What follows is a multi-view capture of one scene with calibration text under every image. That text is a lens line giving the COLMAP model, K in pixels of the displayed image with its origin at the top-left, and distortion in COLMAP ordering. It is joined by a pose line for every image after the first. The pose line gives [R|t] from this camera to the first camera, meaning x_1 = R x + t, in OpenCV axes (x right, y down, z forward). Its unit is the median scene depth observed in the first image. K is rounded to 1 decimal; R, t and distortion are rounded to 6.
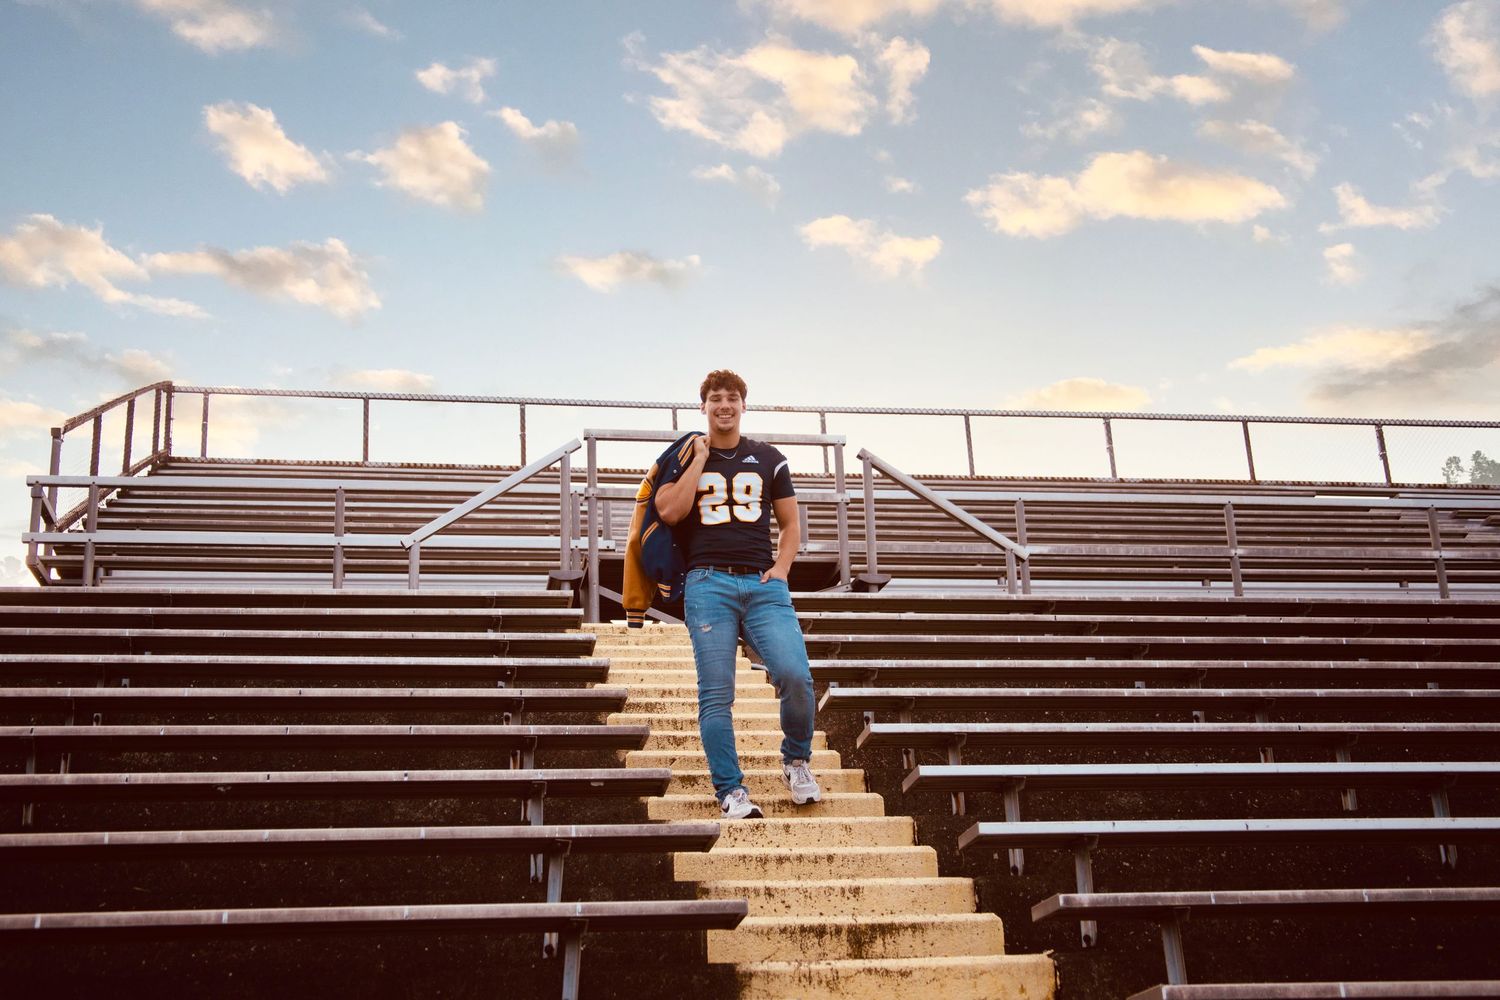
lens RADIAL K [[1871.9, 0, 749.3], [0, 1871.9, 502.8], [0, 0, 1]] dist [-0.001956, 0.000000]
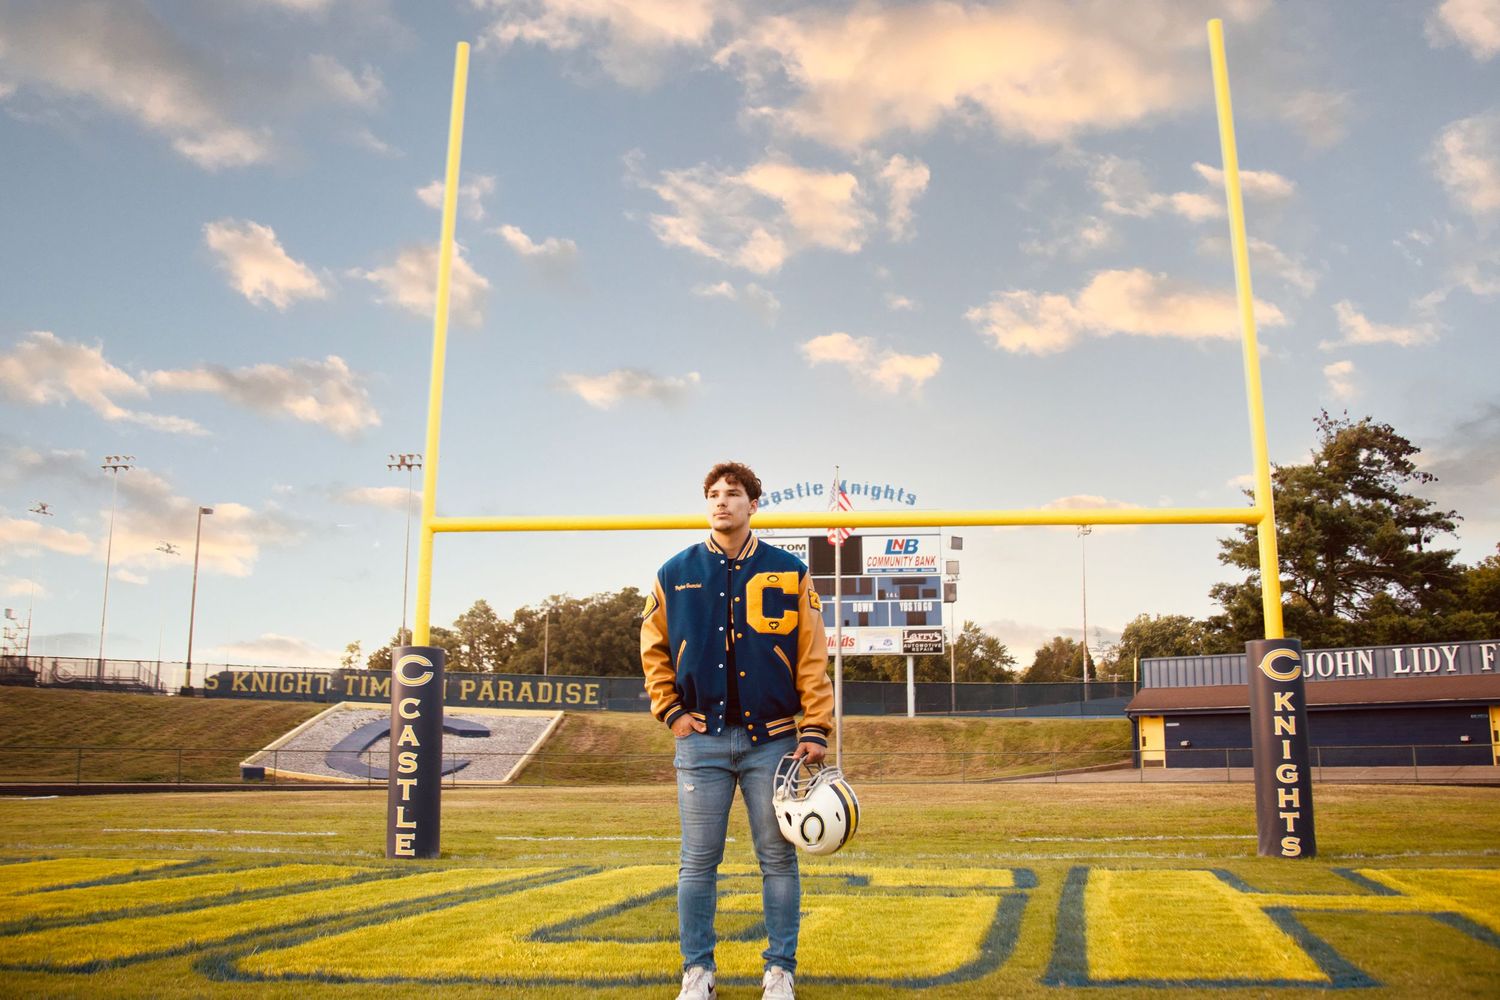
lens RADIAL K [[1252.5, 0, 750.7], [0, 1252.5, 497.0], [0, 0, 1]] dist [-0.002188, 0.003000]
pose [[0.999995, -0.000552, 0.003104, -0.001370], [0.000546, 0.999998, 0.002167, -0.067268], [-0.003105, -0.002166, 0.999993, 0.330896]]
